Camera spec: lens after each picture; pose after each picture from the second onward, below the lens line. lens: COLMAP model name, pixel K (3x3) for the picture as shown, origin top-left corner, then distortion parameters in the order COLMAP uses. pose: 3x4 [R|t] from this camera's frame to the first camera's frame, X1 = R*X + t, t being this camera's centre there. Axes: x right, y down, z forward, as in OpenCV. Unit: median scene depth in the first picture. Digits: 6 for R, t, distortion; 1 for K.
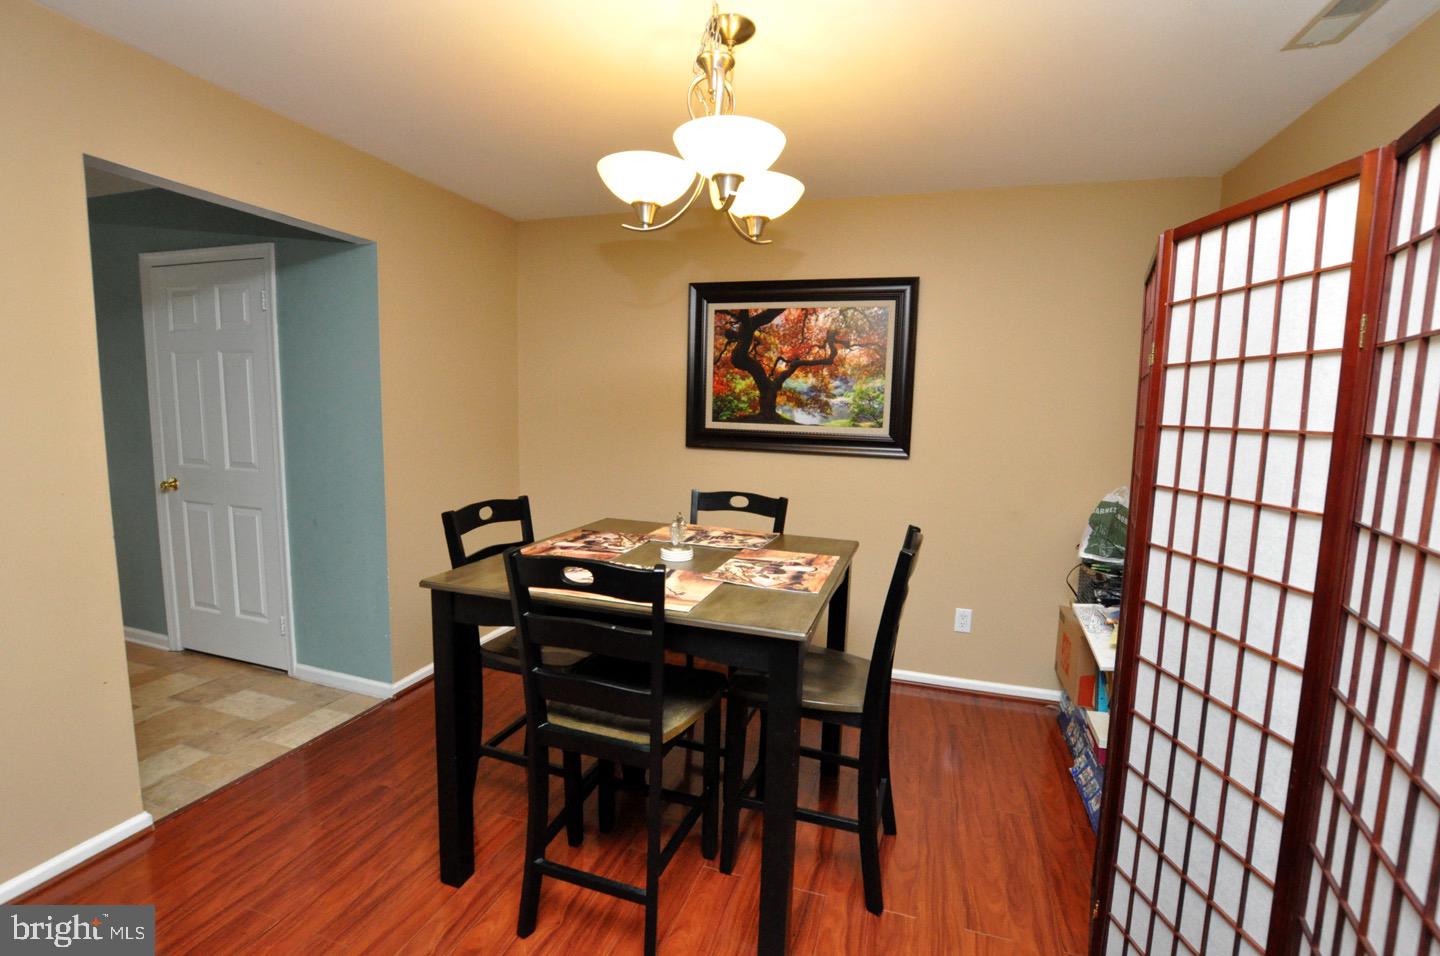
lens RADIAL K [[632.4, 0, 724.8], [0, 632.4, 479.5], [0, 0, 1]] dist [-0.027201, 0.000382]
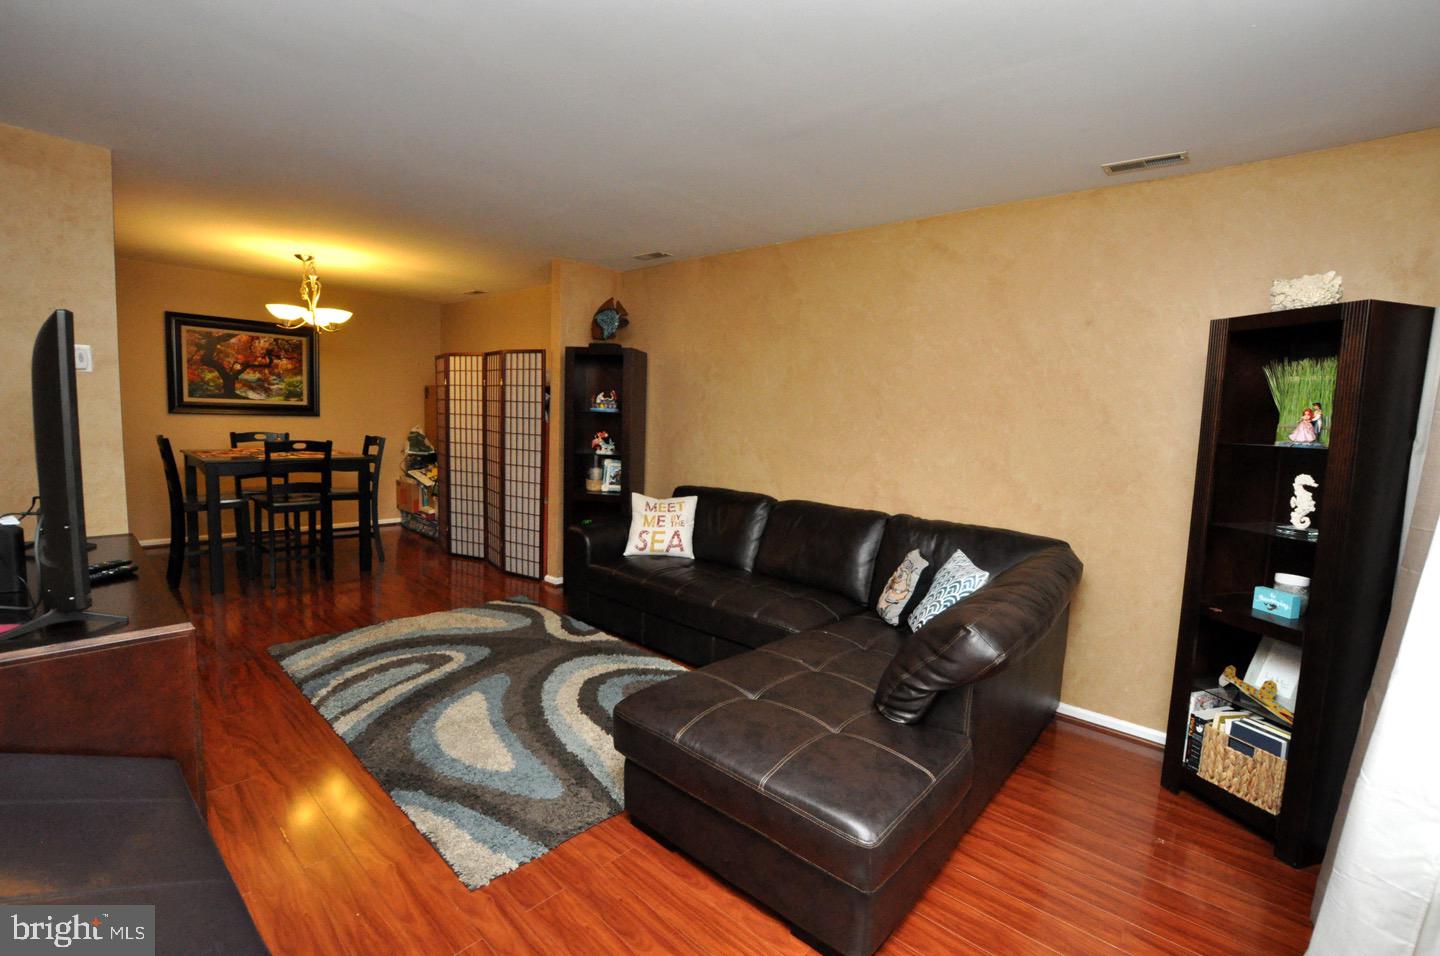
lens RADIAL K [[632.4, 0, 724.8], [0, 632.4, 479.5], [0, 0, 1]] dist [-0.027201, 0.000382]
pose [[0.411166, -0.104116, 0.905595, -0.986983], [0.074512, 0.993970, 0.080446, 0.100578], [-0.908510, 0.034401, 0.416444, -0.985603]]
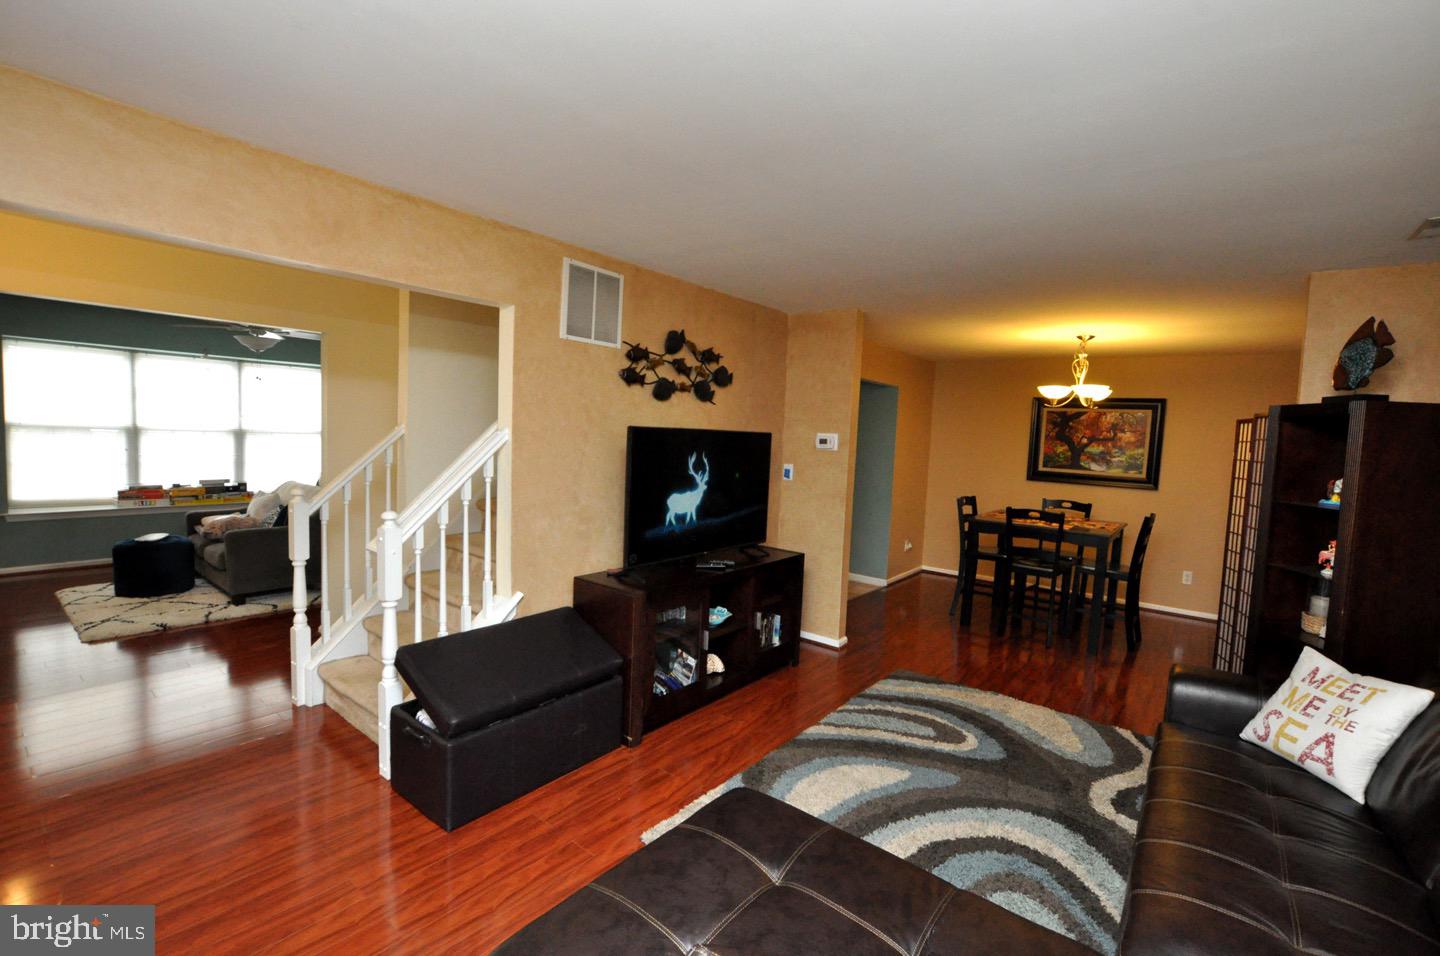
lens RADIAL K [[640.2, 0, 745.5], [0, 640.2, 483.7], [0, 0, 1]] dist [-0.001766, -0.000342]
pose [[0.948529, 0.046836, -0.313207, -0.285634], [-0.061199, 0.997470, -0.036179, 0.091778], [0.310720, 0.053485, 0.948995, -1.228809]]
